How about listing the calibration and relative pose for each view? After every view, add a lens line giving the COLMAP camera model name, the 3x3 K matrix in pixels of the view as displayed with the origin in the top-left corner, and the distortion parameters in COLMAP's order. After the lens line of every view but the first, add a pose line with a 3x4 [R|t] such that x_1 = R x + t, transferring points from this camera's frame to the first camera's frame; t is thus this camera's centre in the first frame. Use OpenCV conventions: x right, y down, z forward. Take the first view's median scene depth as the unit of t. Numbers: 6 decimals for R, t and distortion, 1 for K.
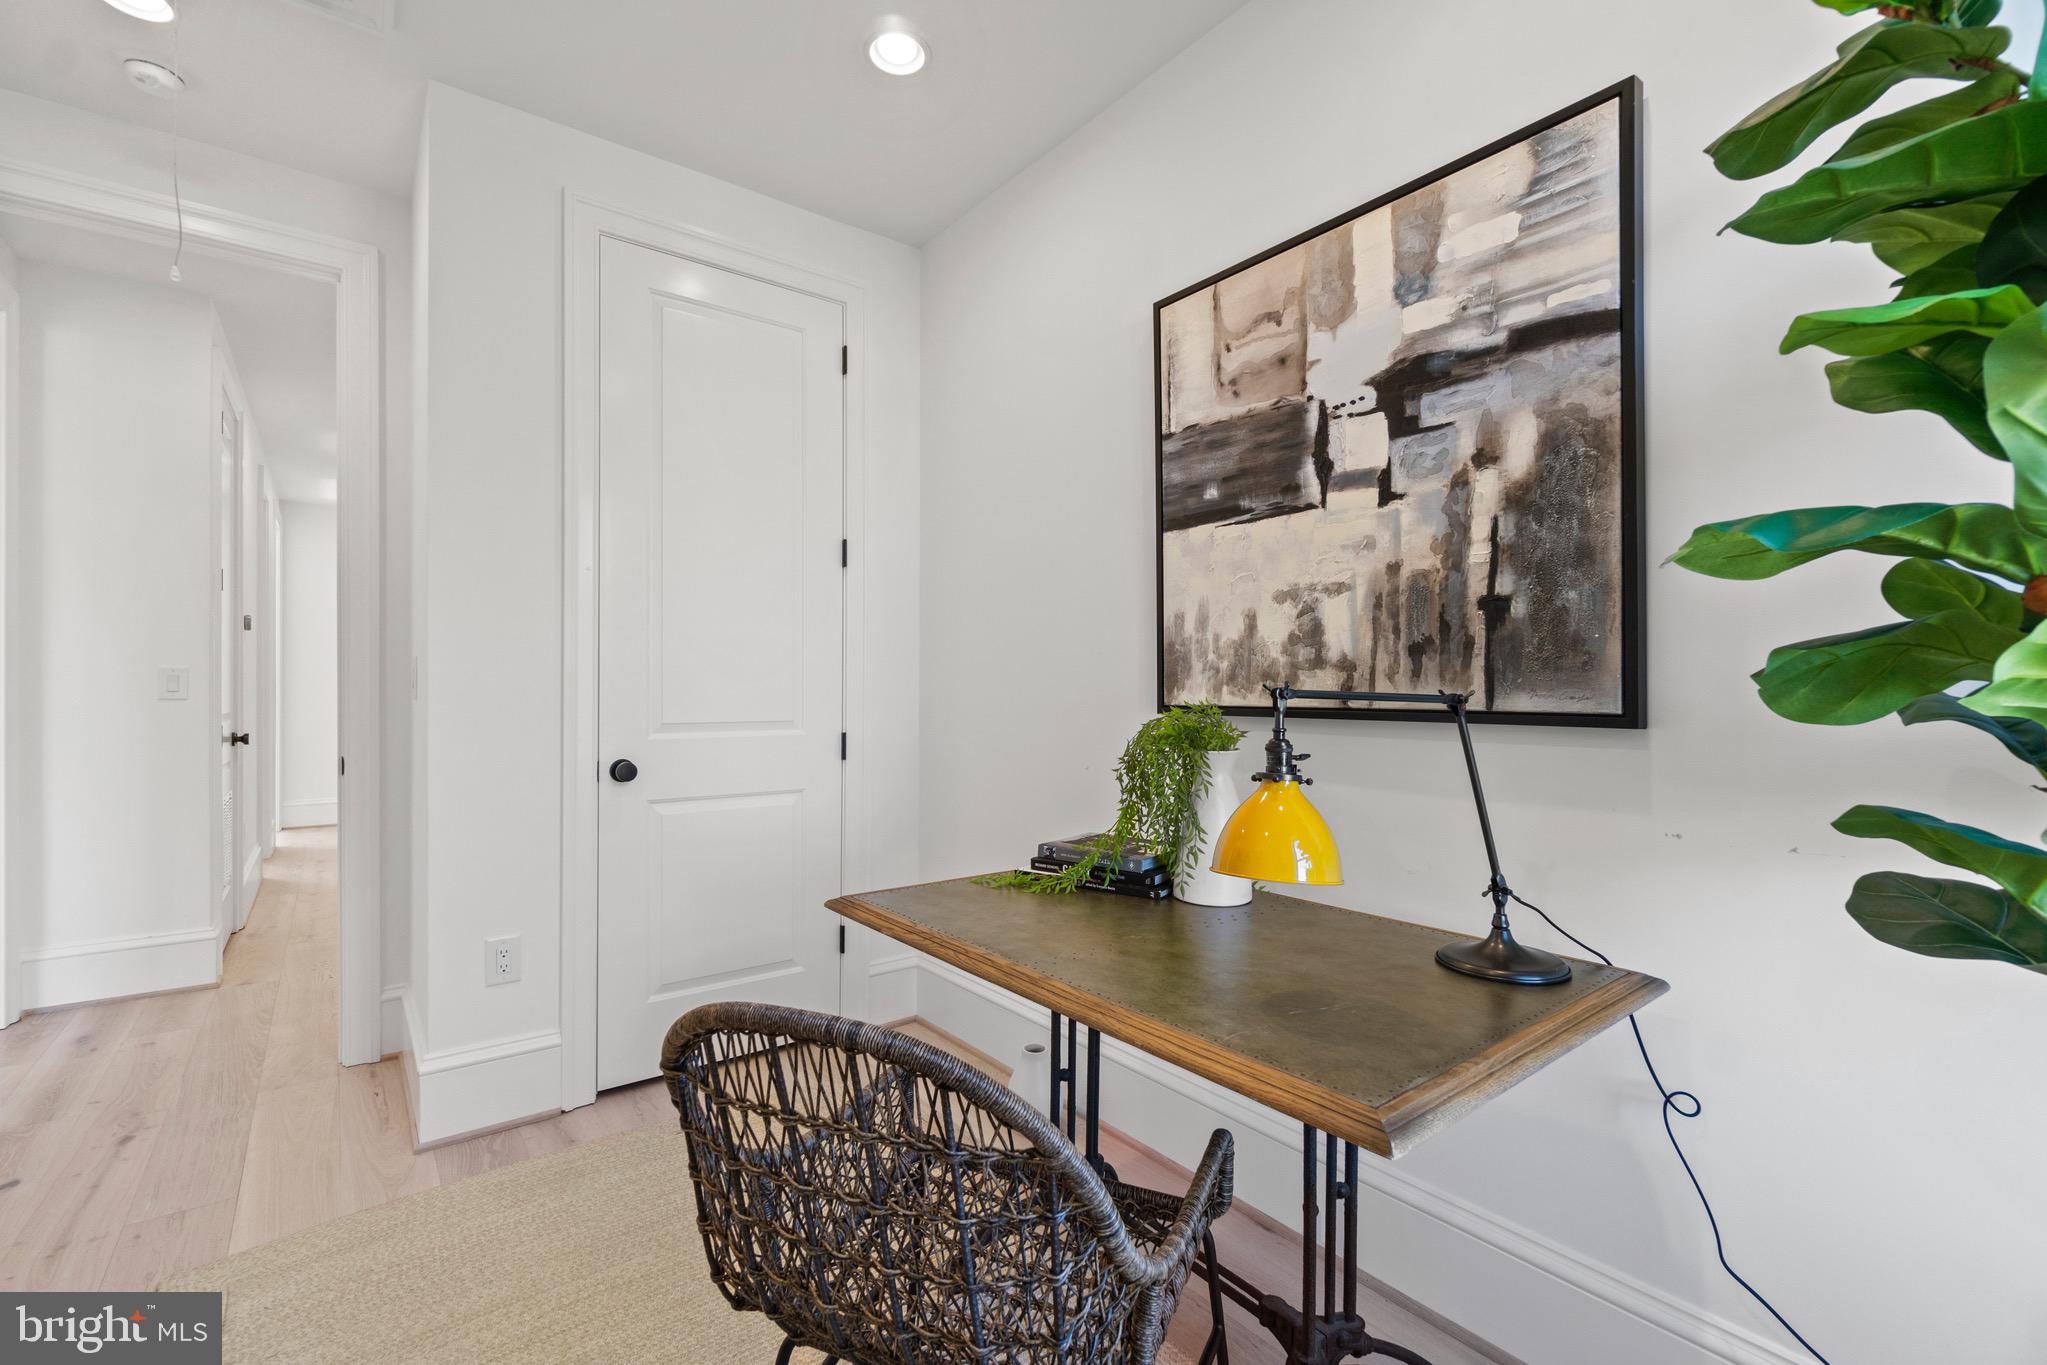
lens RADIAL K [[885.0, 0, 1005.9], [0, 885.0, 682.7], [0, 0, 1]] dist [-0.003791, 0.000150]
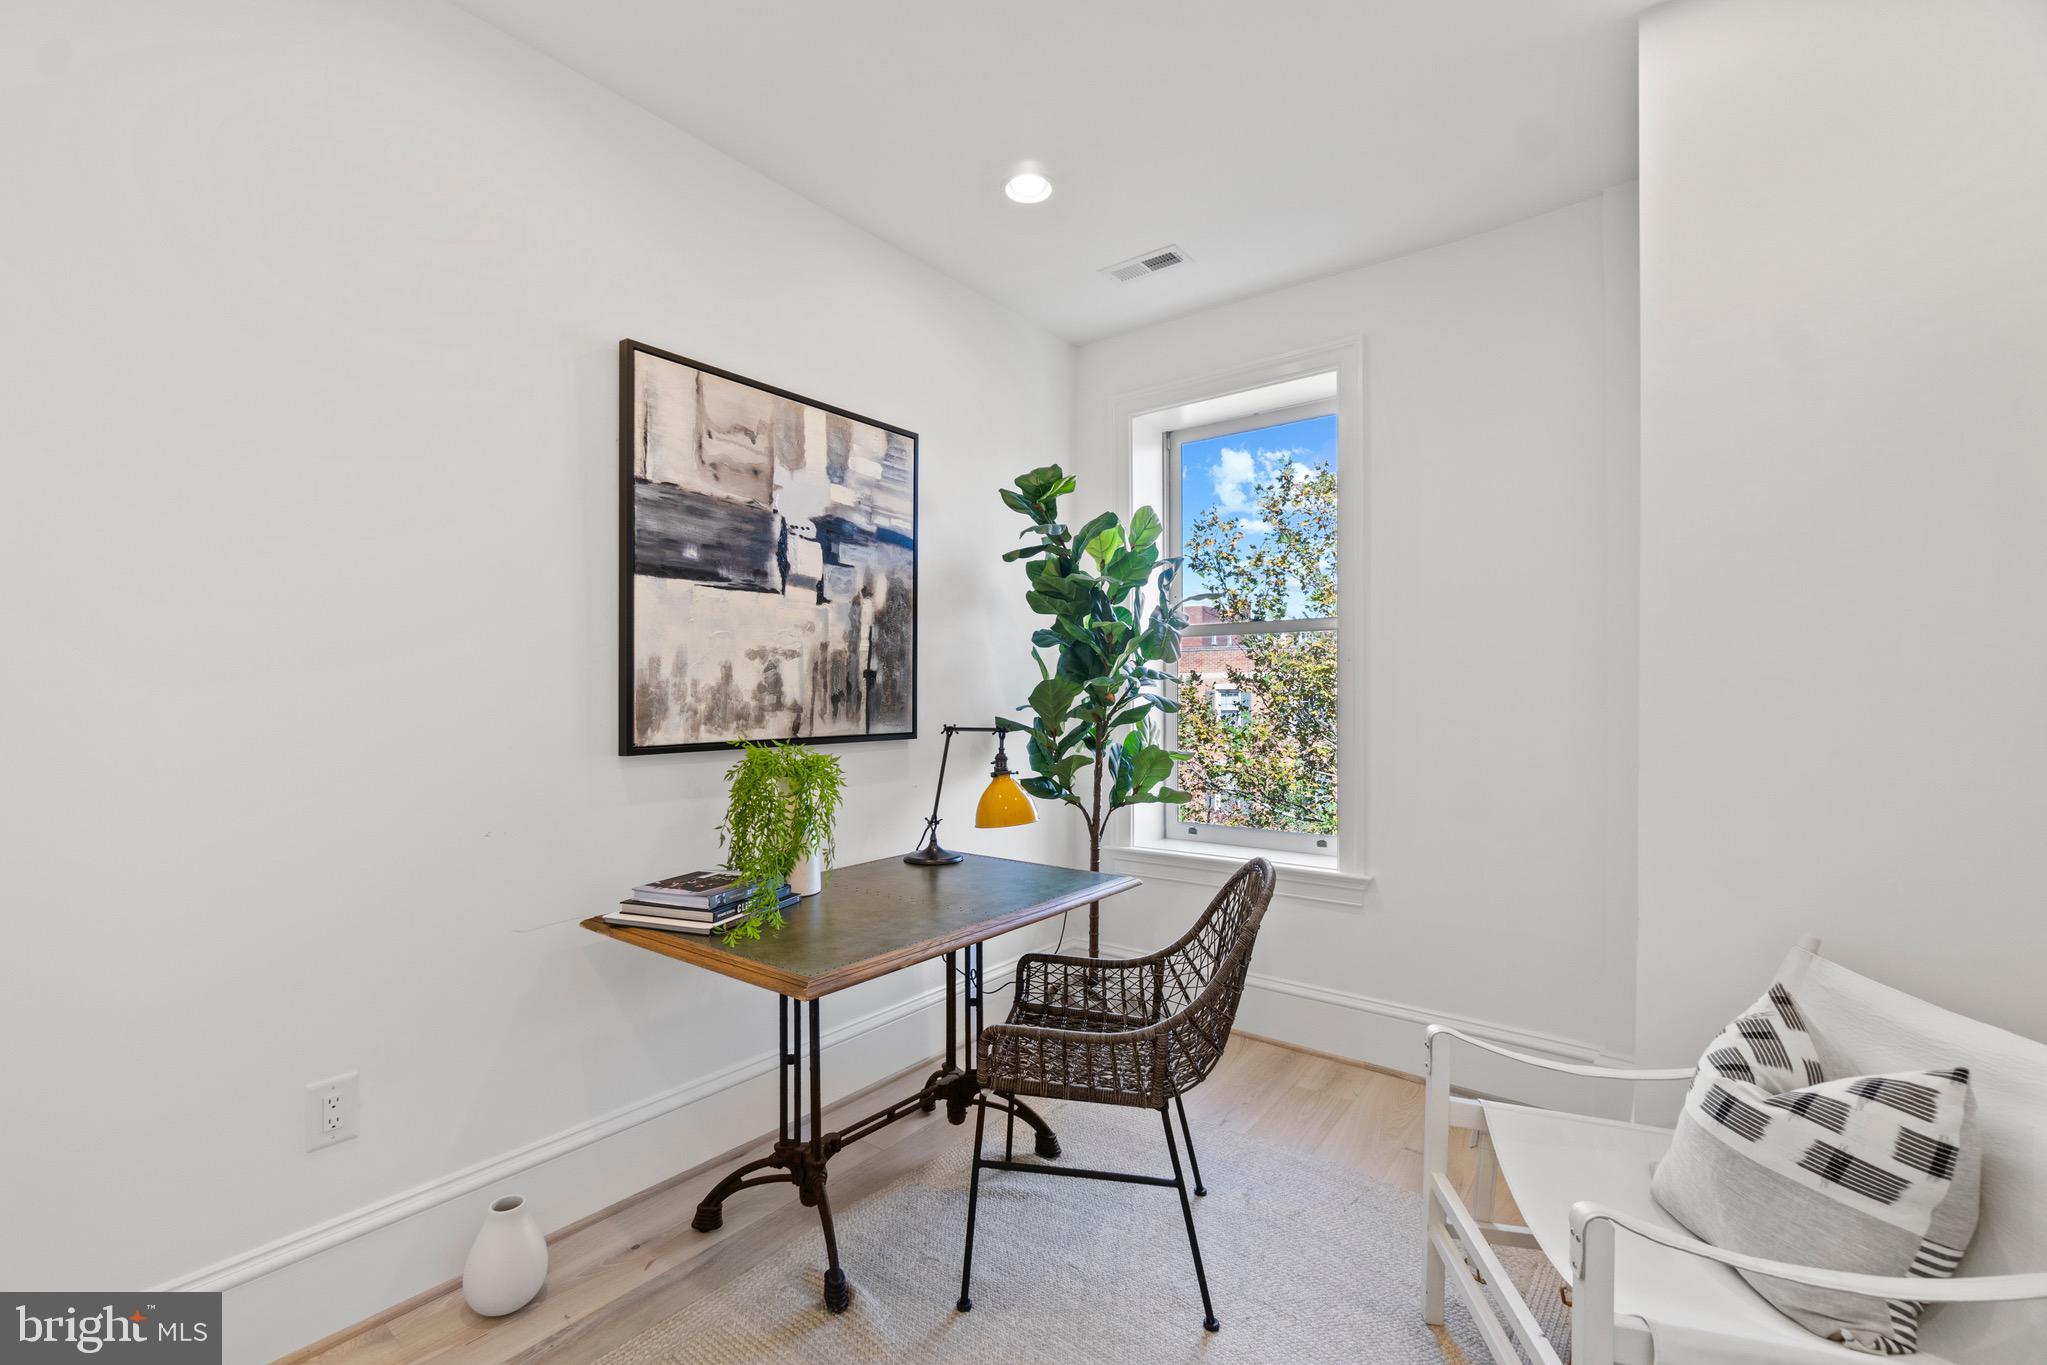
lens RADIAL K [[885.0, 0, 1005.9], [0, 885.0, 682.7], [0, 0, 1]] dist [-0.003791, 0.000150]
pose [[-0.264016, 0.005714, 0.964501, -1.096689], [-0.010079, 0.999912, -0.008682, -0.052120], [-0.964466, -0.012013, -0.263935, 1.049651]]
